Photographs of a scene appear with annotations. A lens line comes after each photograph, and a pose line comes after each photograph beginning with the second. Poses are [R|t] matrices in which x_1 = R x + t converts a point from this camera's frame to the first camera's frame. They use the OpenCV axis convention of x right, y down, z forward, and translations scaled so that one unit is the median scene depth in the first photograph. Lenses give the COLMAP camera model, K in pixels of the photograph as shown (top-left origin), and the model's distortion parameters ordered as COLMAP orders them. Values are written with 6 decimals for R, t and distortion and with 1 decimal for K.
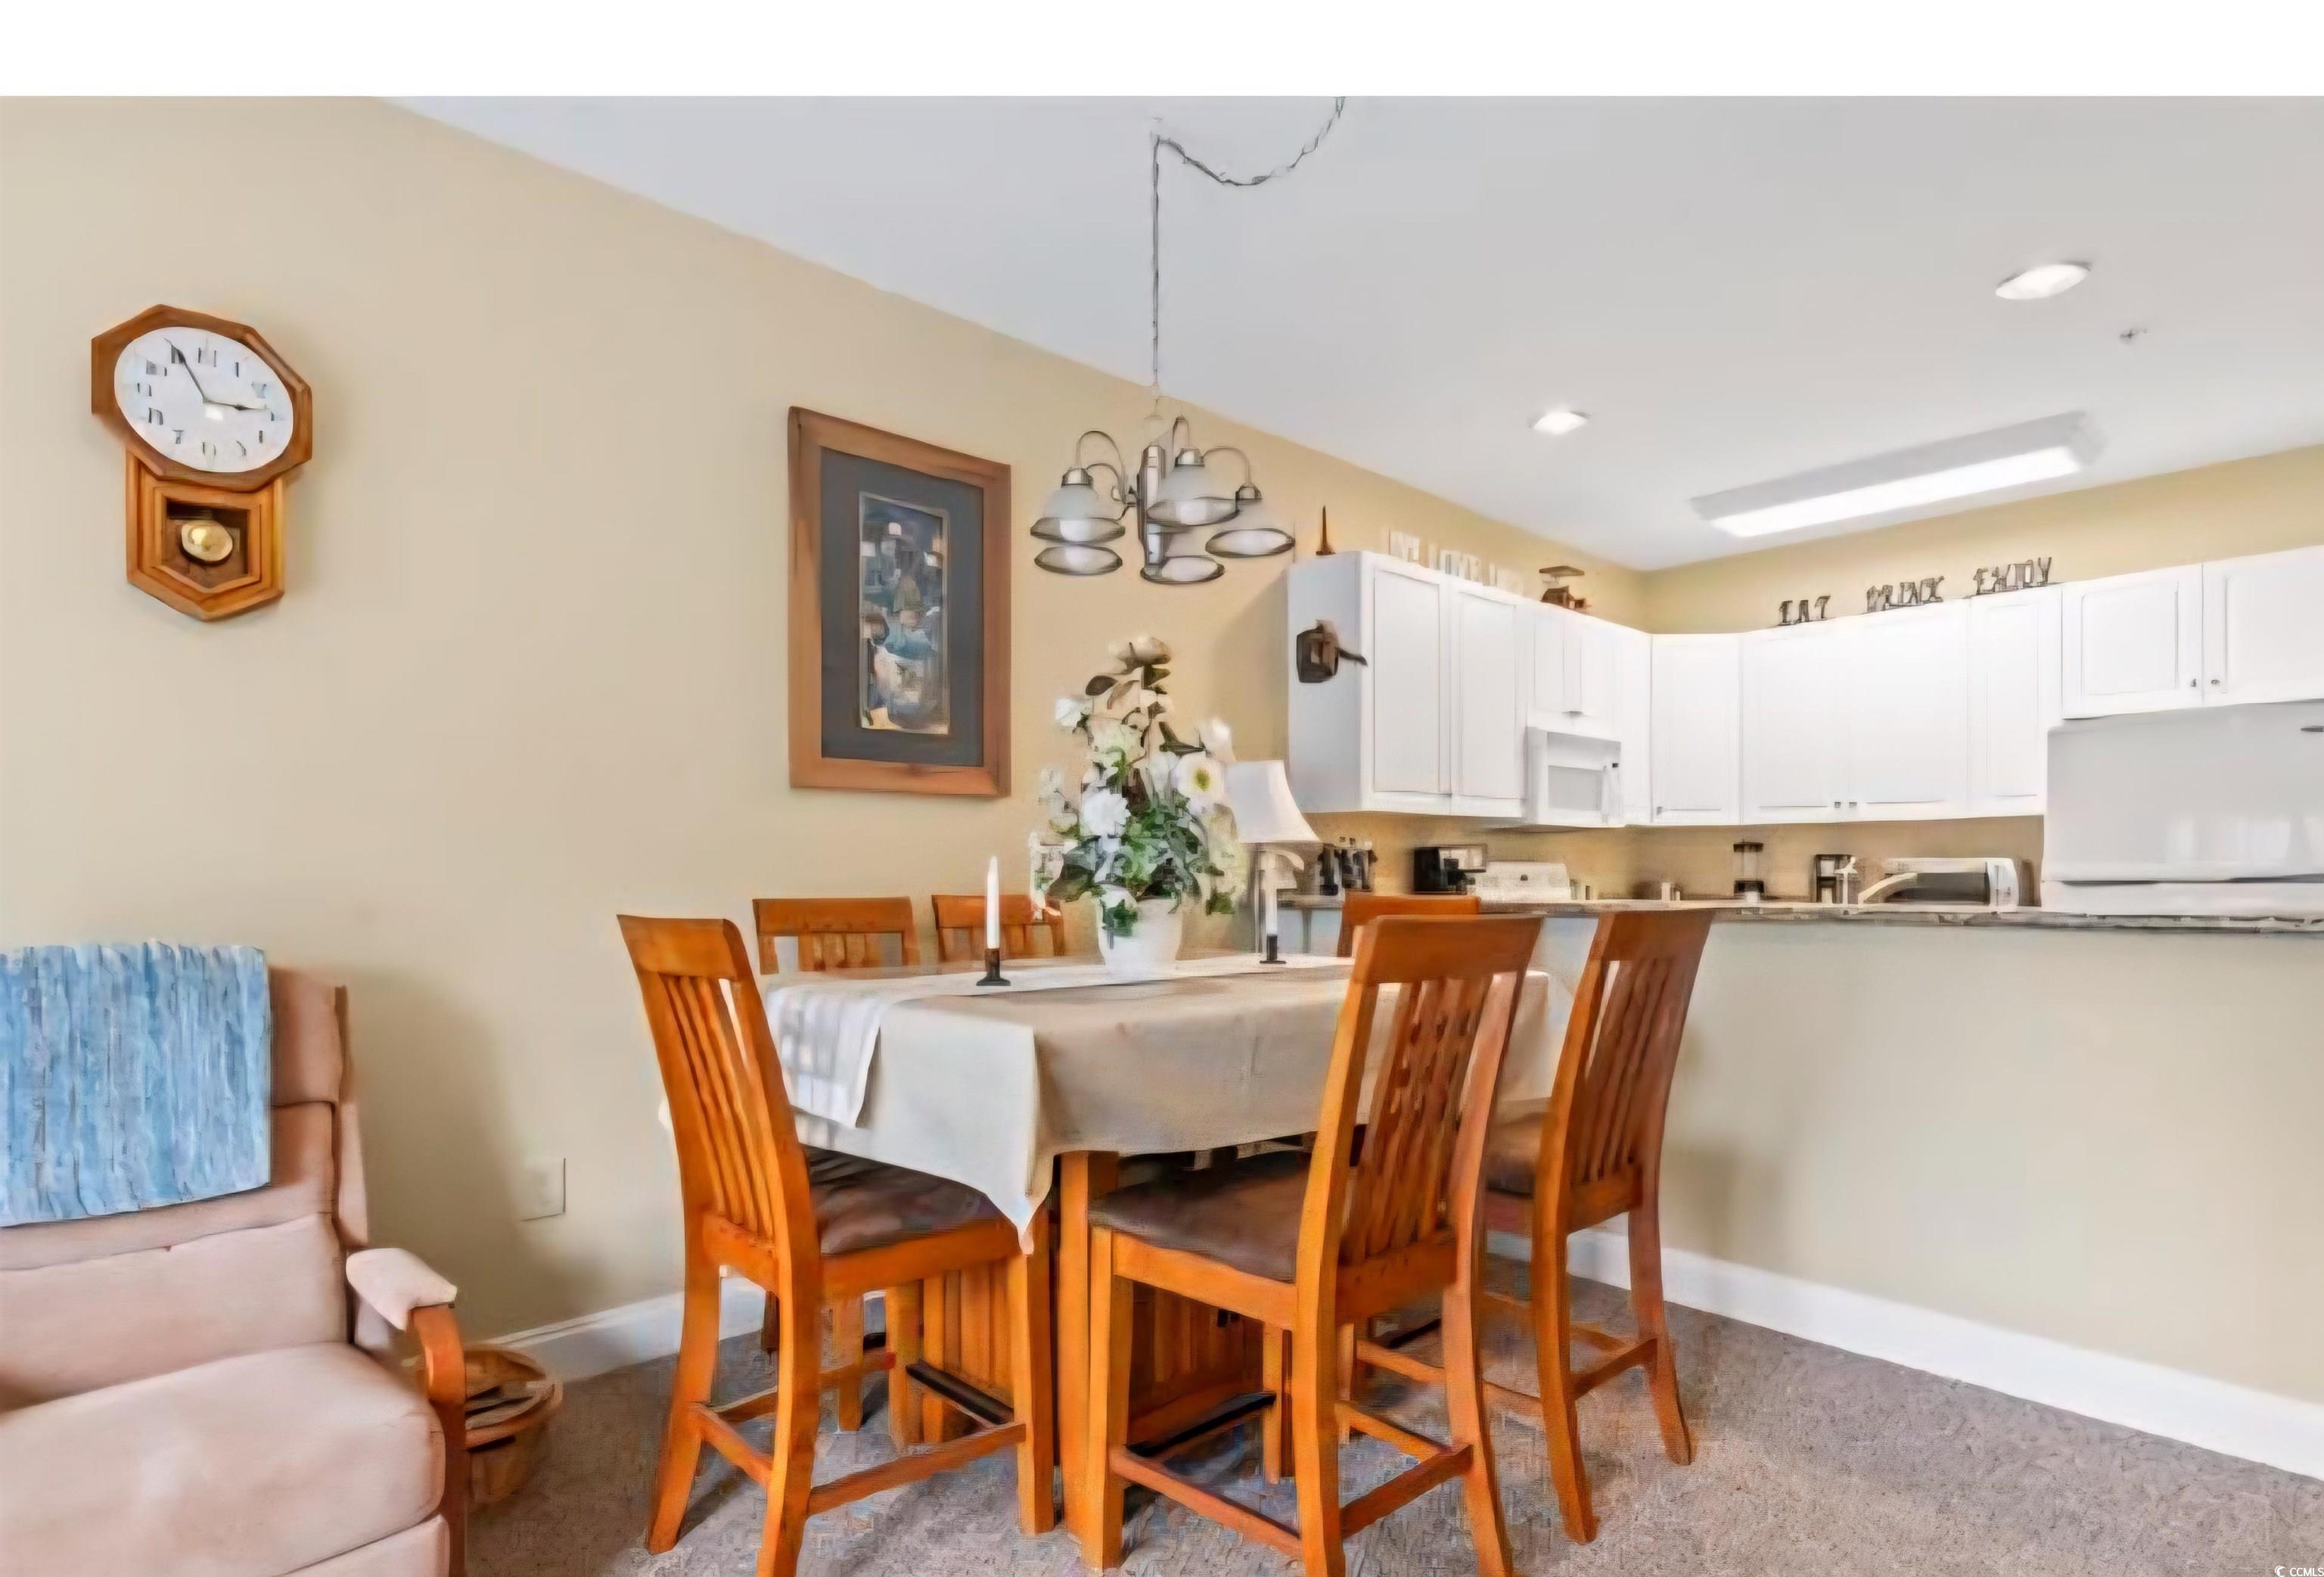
lens RADIAL K [[1150.2, 0, 1176.0], [0, 1150.2, 888.3], [0, 0, 1]] dist [0.000743, 0.000592]
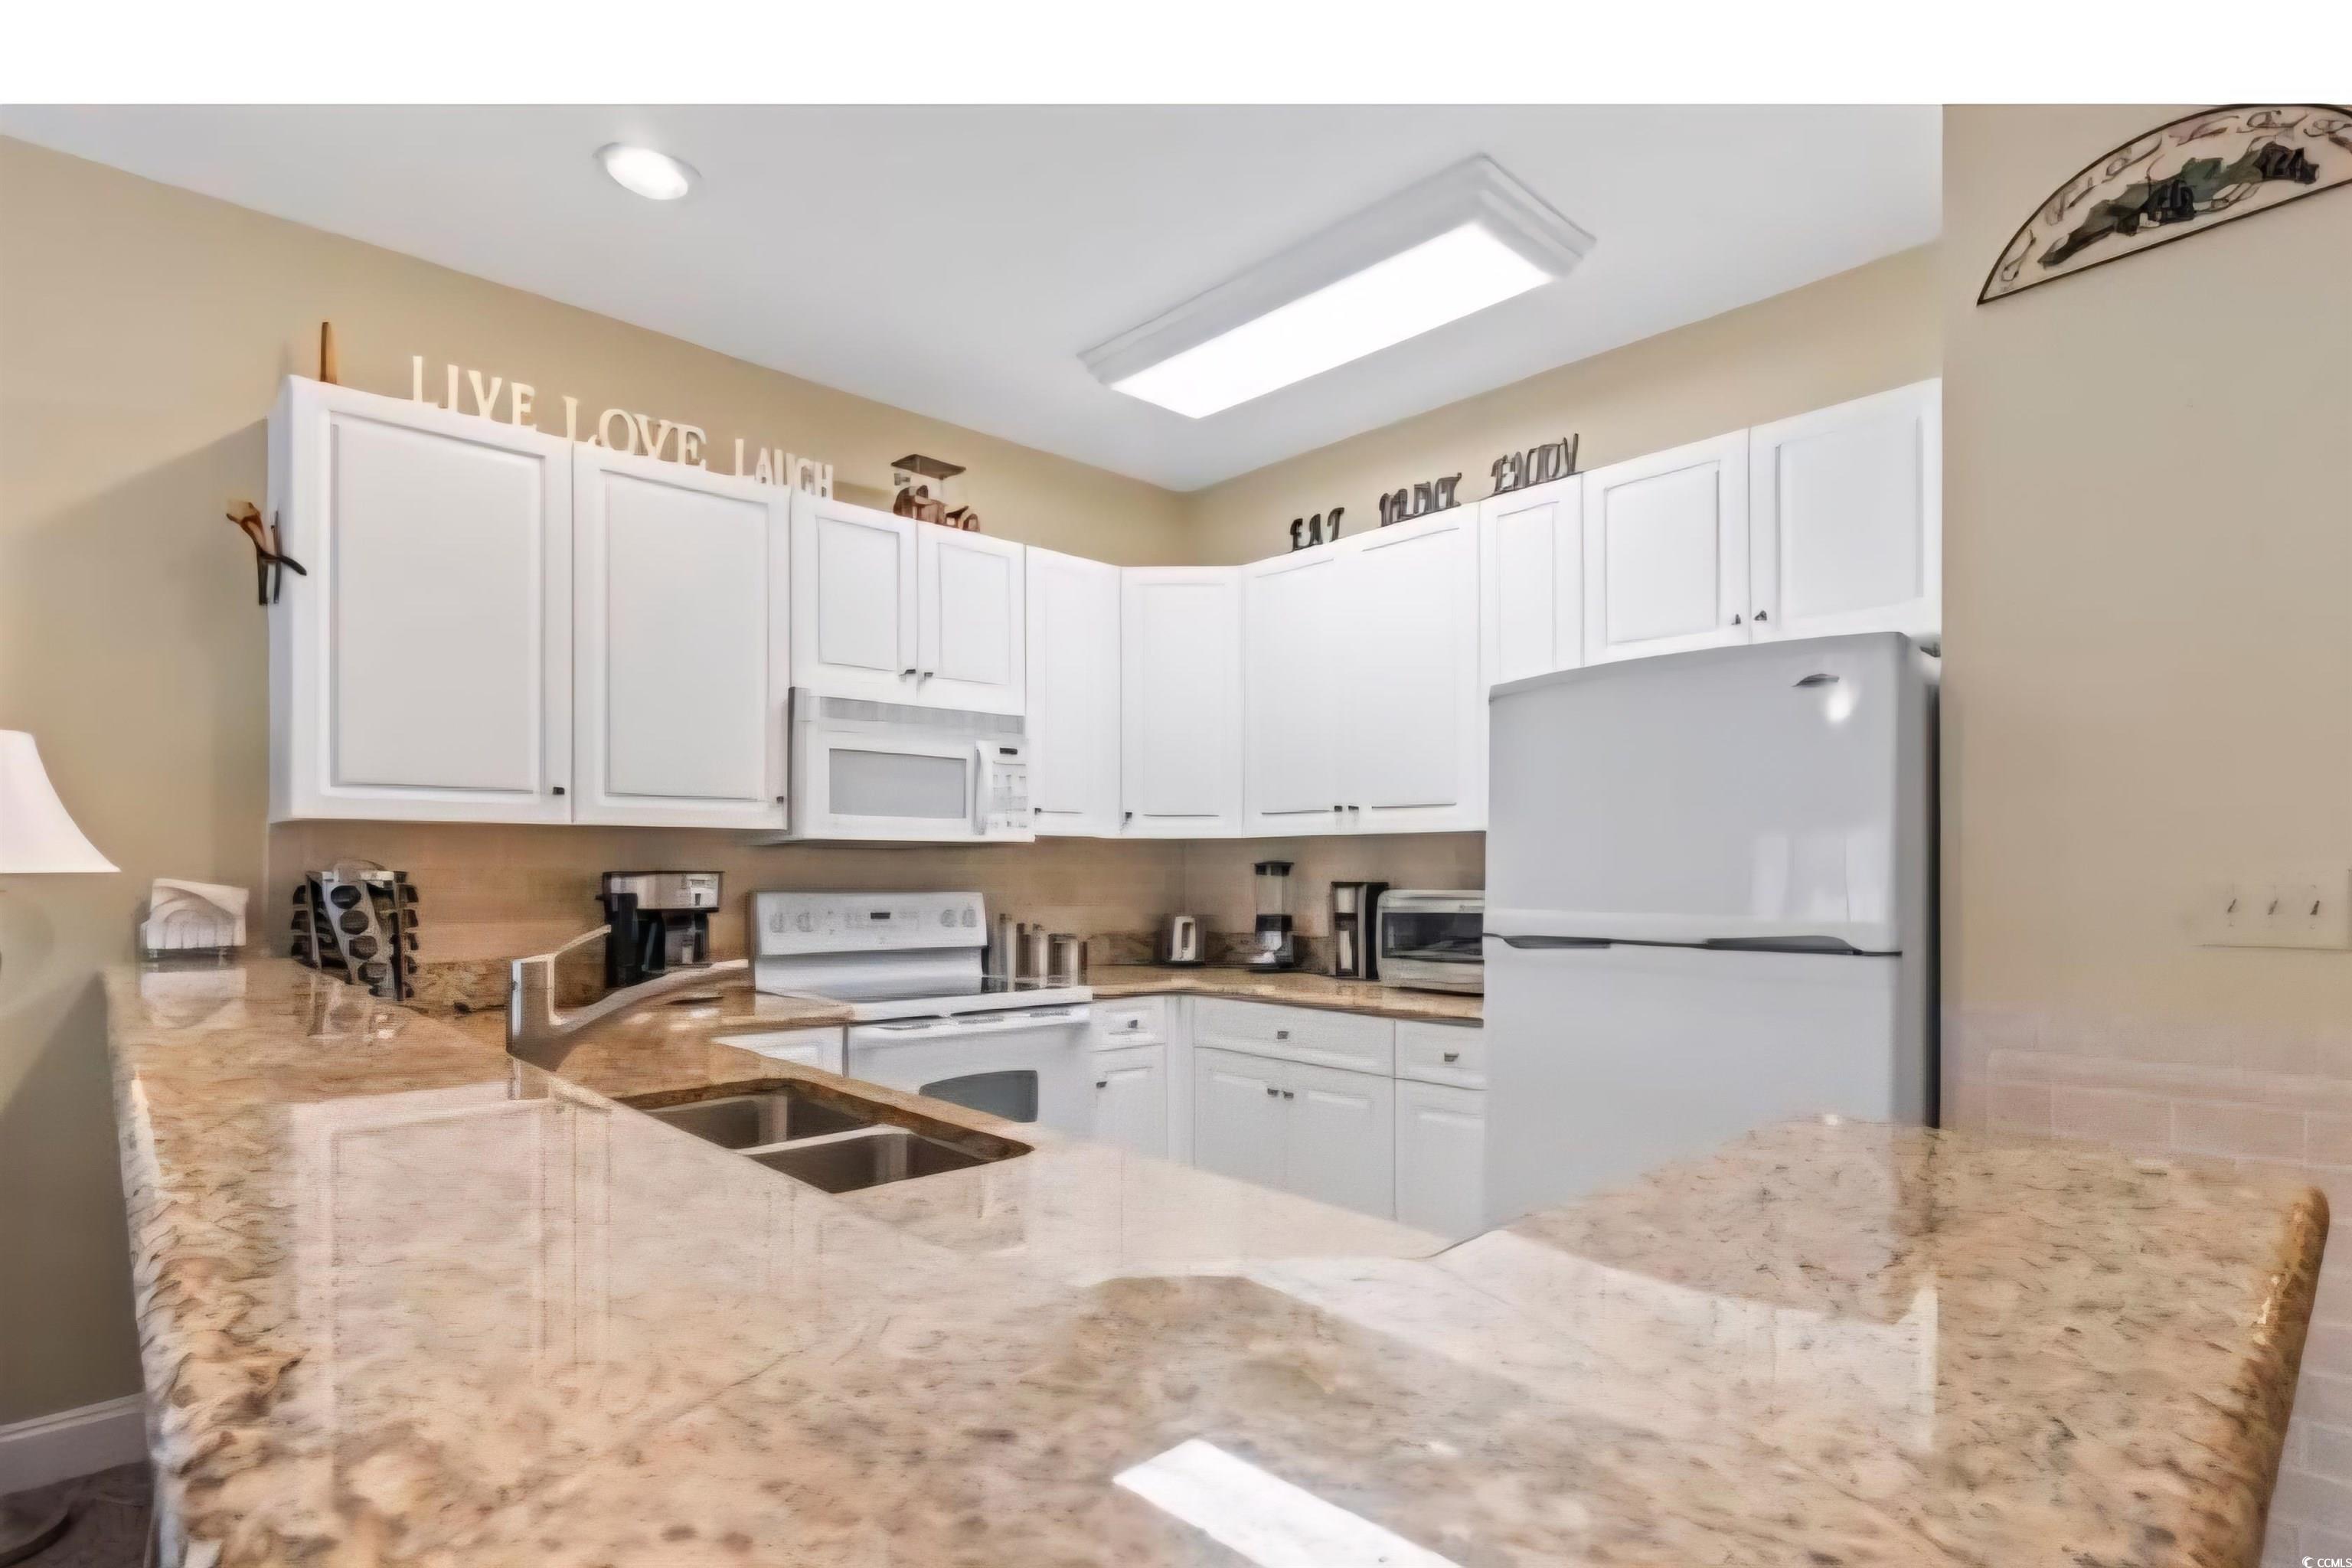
lens RADIAL K [[1181.5, 0, 1190.0], [0, 1181.5, 870.5], [0, 0, 1]] dist [-0.000765, 0.002682]
pose [[0.999862, 0.001824, 0.016508, 0.570646], [-0.001534, 0.999845, -0.017551, -0.028410], [-0.016537, 0.017523, 0.999710, 0.359739]]
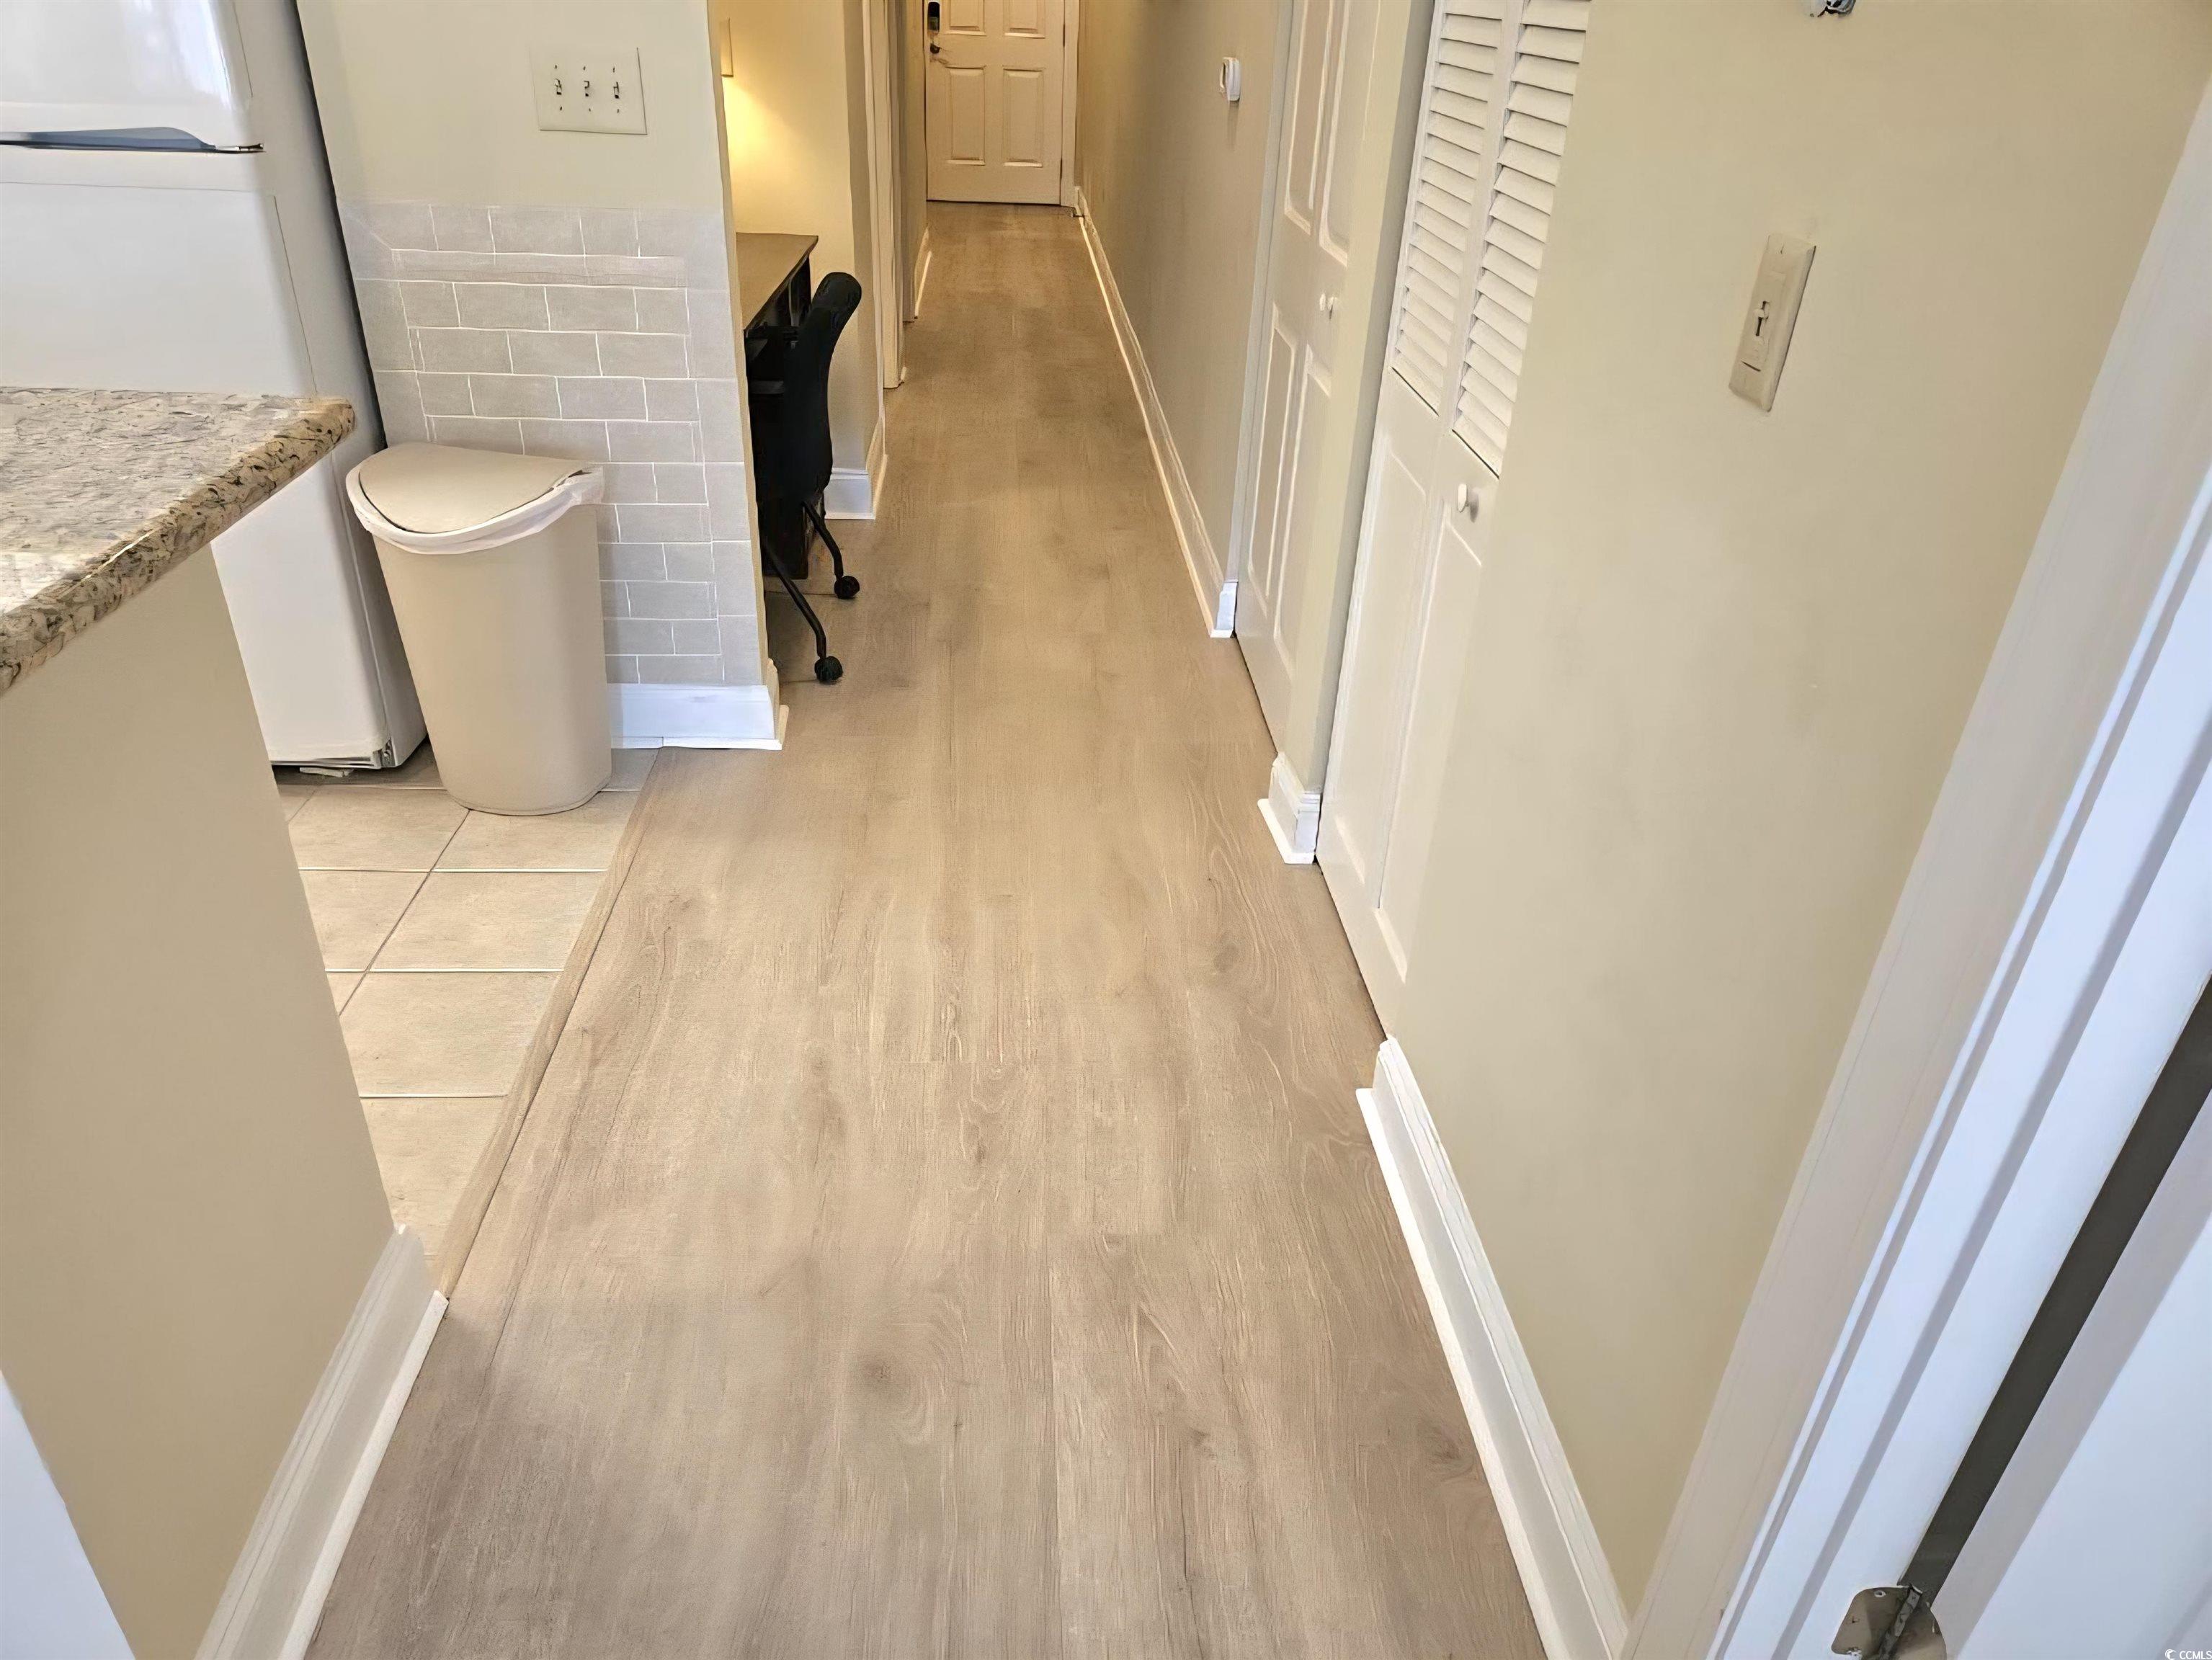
lens RADIAL K [[1474.2, 0, 1095.3], [0, 1474.2, 840.4], [0, 0, 1]] dist [0.047613, -0.028305]
pose [[0.631555, -0.367919, 0.682476, 0.588599], [-0.028388, 0.868675, 0.494568, -0.063111], [-0.774811, -0.331721, 0.538172, 0.215615]]
